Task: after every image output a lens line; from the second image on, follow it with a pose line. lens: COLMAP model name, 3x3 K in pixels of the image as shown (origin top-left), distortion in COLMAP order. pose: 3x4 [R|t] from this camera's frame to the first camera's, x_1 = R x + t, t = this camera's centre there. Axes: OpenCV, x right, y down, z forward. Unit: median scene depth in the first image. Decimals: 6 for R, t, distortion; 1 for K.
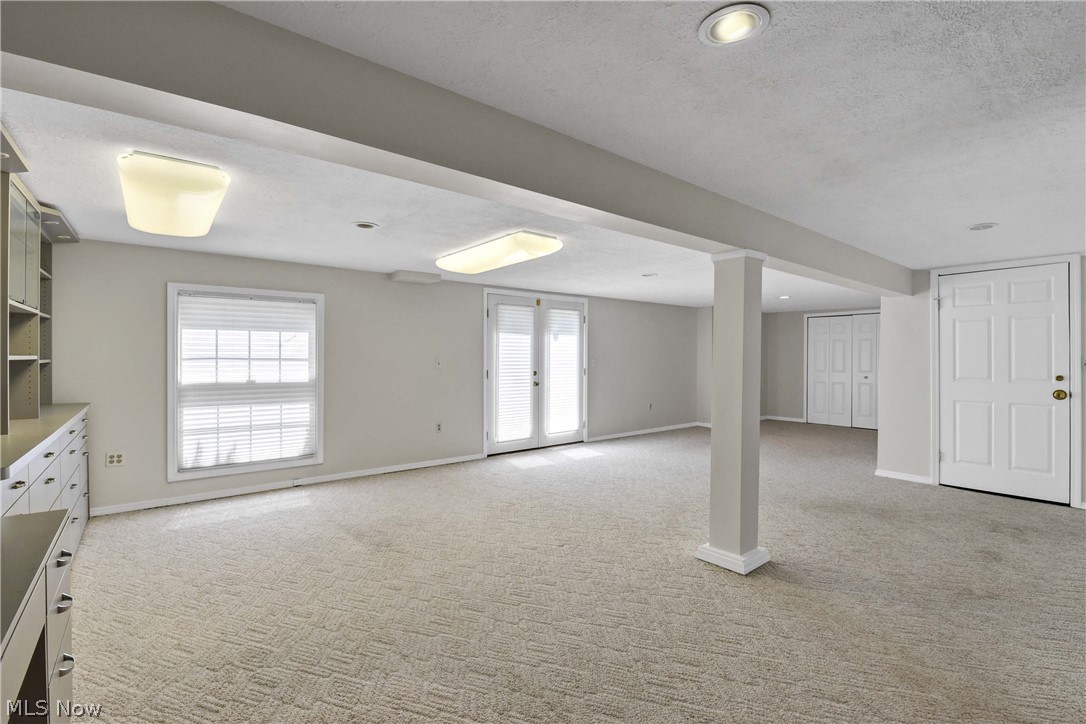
lens RADIAL K [[489.4, 0, 552.0], [0, 489.4, 355.1], [0, 0, 1]] dist [-0.010326, -0.000041]
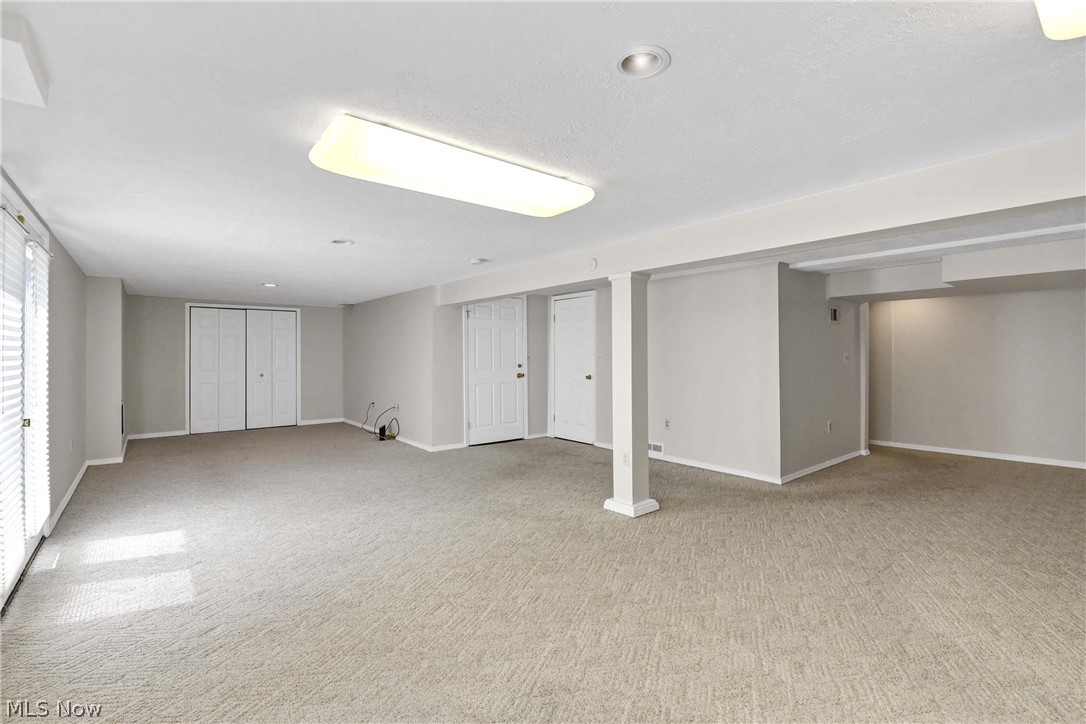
lens RADIAL K [[489.4, 0, 552.0], [0, 489.4, 355.1], [0, 0, 1]] dist [-0.010326, -0.000041]
pose [[0.001648, -0.004379, 0.999989, -0.680882], [0.000114, 0.999990, 0.004379, 0.002119], [-0.999999, 0.000107, 0.001649, 0.885598]]
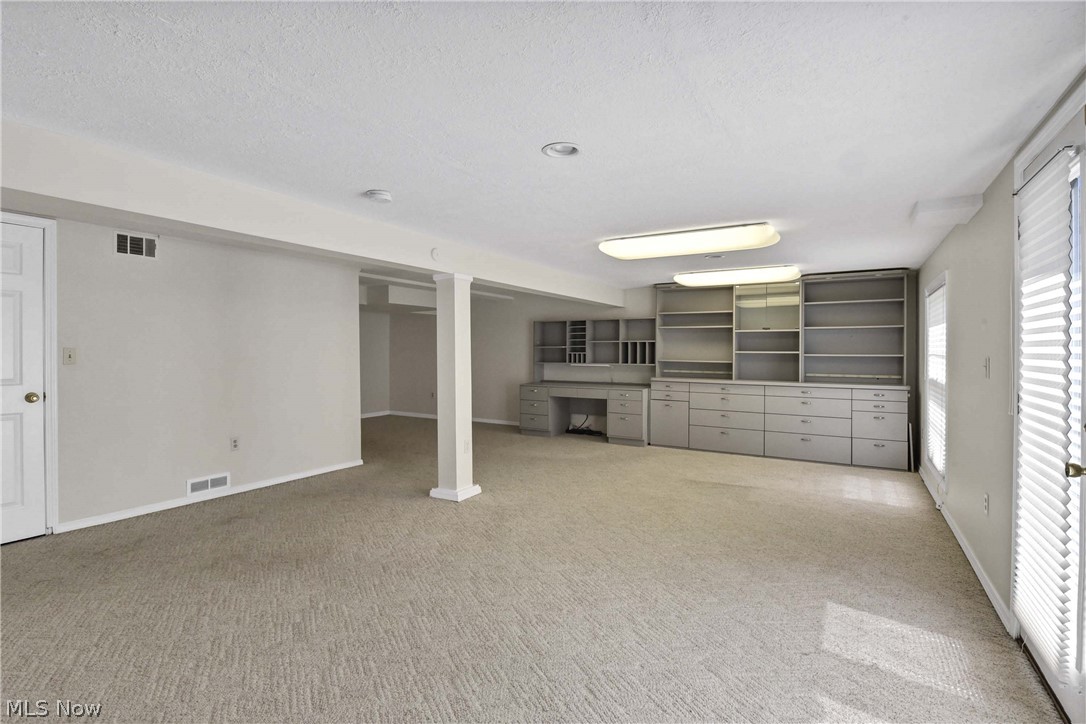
lens RADIAL K [[511.9, 0, 543.0], [0, 511.9, 362.0], [0, 0, 1]] dist [0.000043, -0.000072]
pose [[-0.943552, -0.000176, -0.331225, 0.455773], [-0.005621, 0.999864, 0.015480, 0.009523], [0.331178, 0.016467, -0.943425, 1.804381]]
